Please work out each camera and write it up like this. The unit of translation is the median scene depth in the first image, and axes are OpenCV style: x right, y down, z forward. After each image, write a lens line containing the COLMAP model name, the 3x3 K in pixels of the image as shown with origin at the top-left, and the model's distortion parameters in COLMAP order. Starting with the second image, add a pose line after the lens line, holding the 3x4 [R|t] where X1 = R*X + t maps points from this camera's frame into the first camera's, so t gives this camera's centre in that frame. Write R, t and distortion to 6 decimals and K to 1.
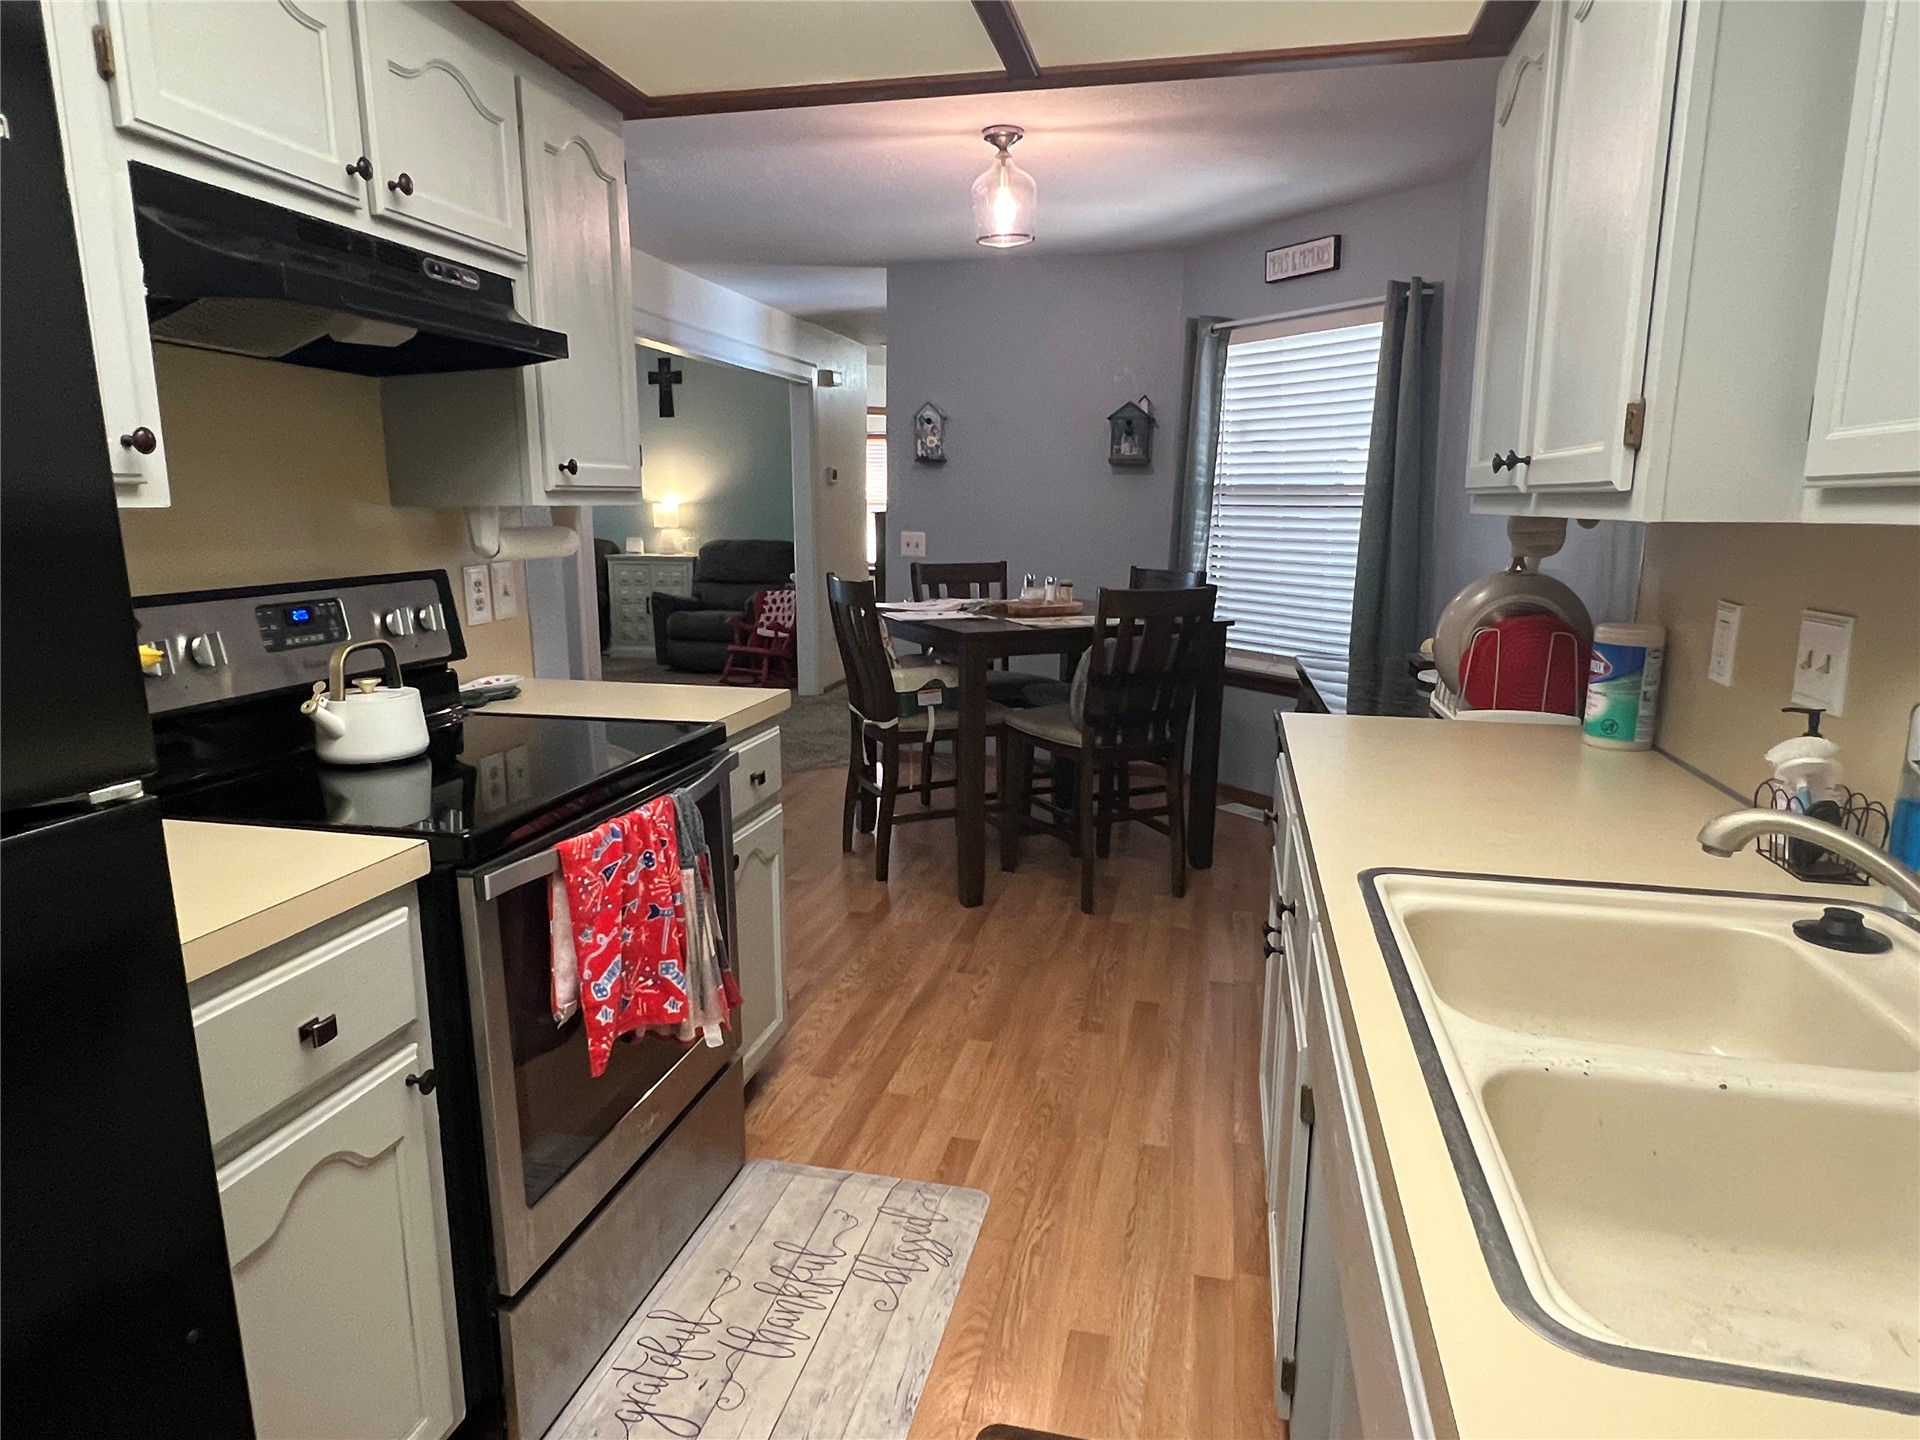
lens RADIAL K [[1132.1, 0, 955.3], [0, 1132.1, 722.4], [0, 0, 1]] dist [-0.000433, -0.000111]
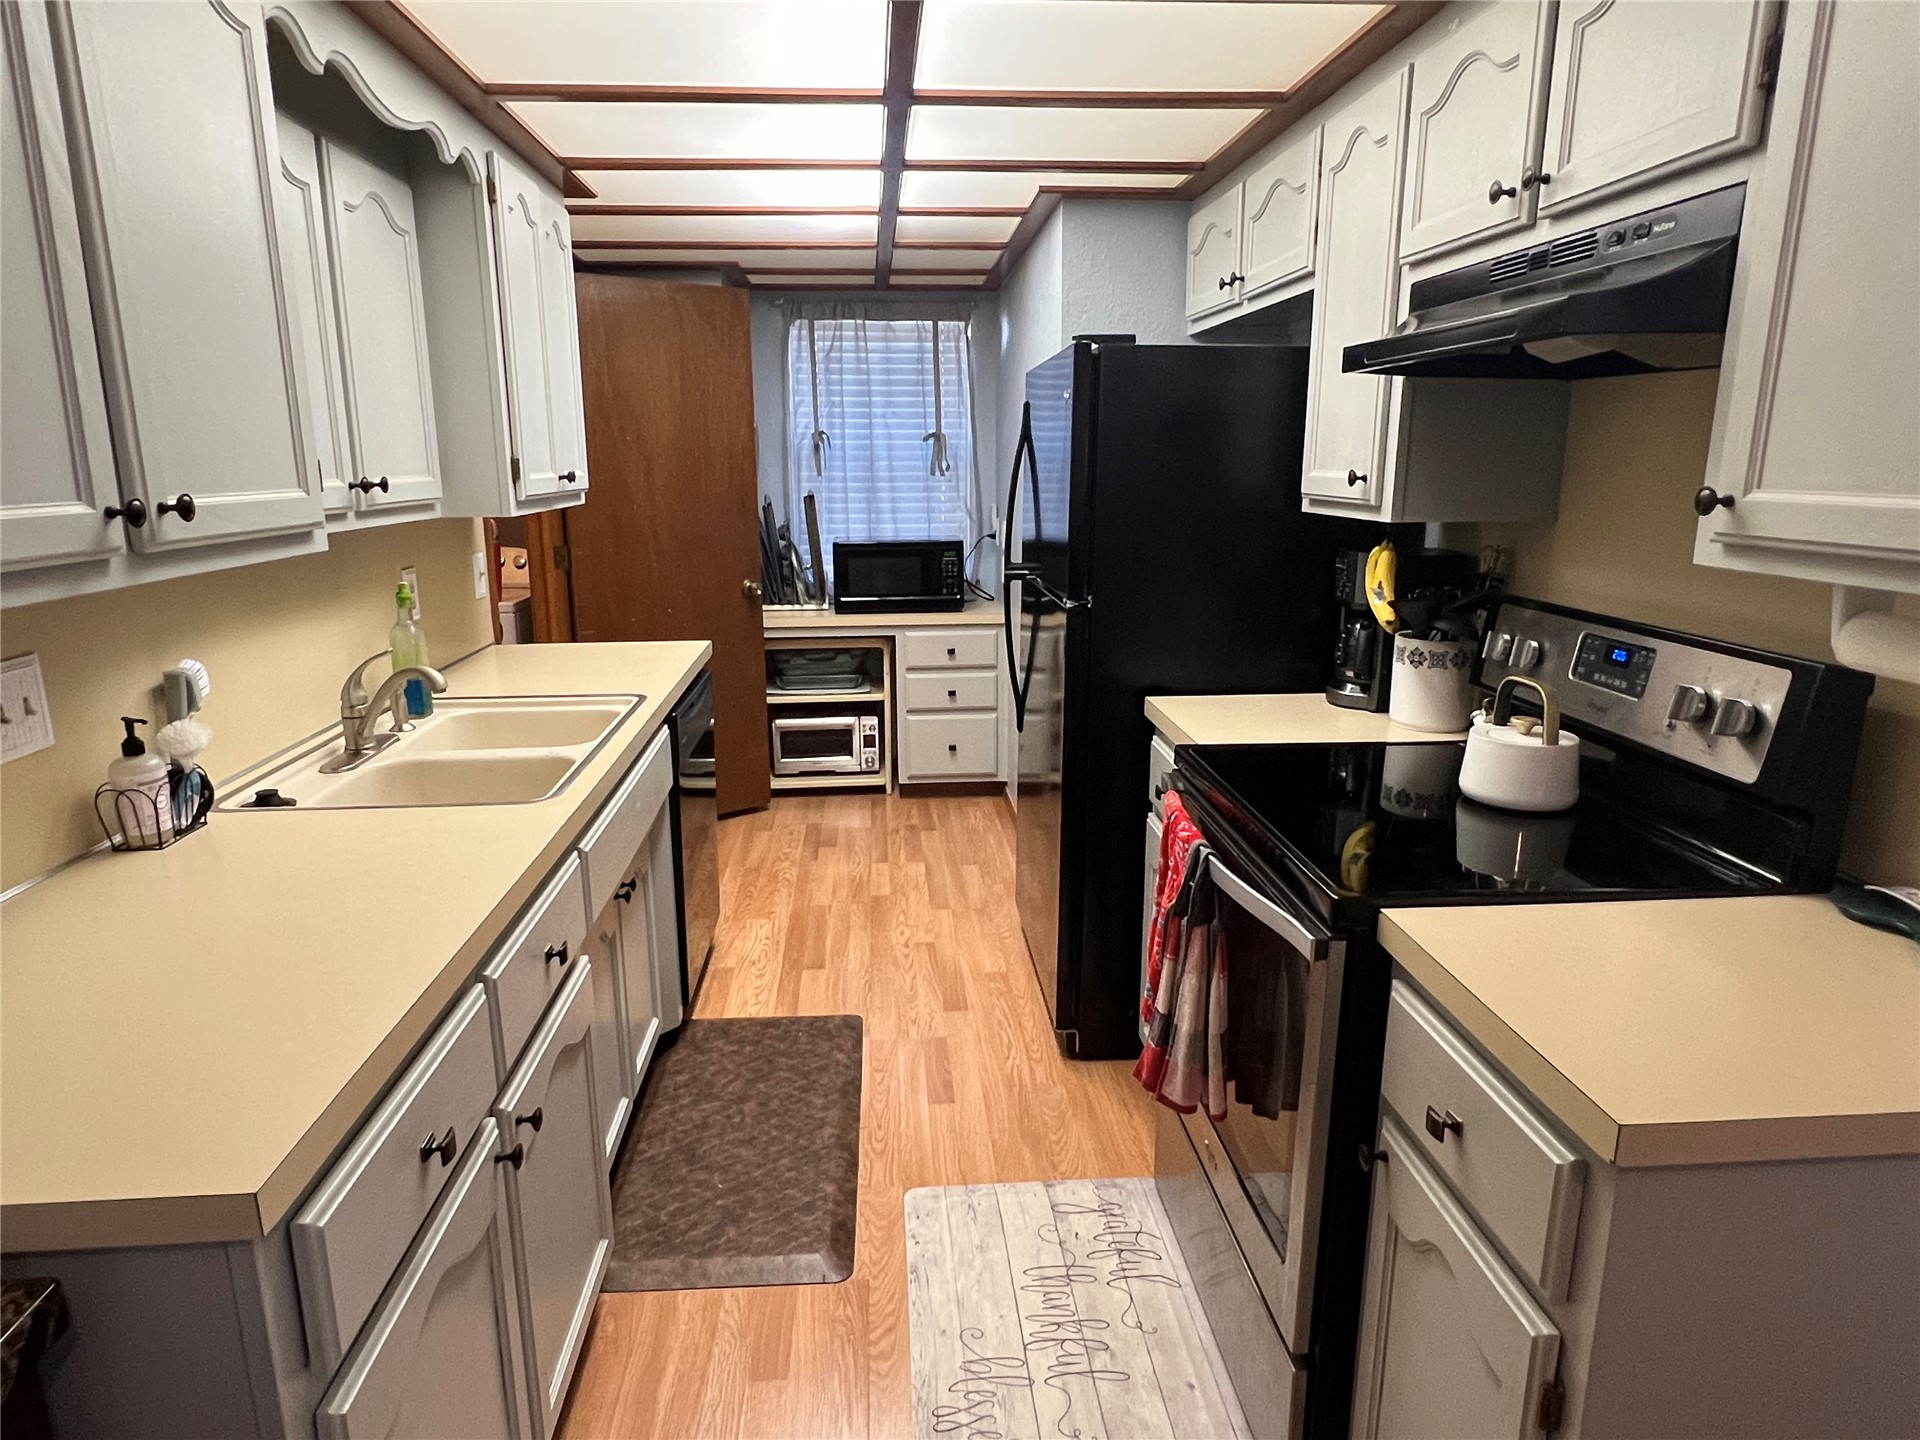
lens RADIAL K [[1132.1, 0, 953.8], [0, 1132.1, 714.7], [0, 0, 1]] dist [-0.000433, -0.000111]
pose [[-0.952031, 0.072446, -0.297302, 0.213009], [-0.055517, 0.914553, 0.400637, -0.389885], [0.300923, 0.397925, -0.866661, 1.655808]]
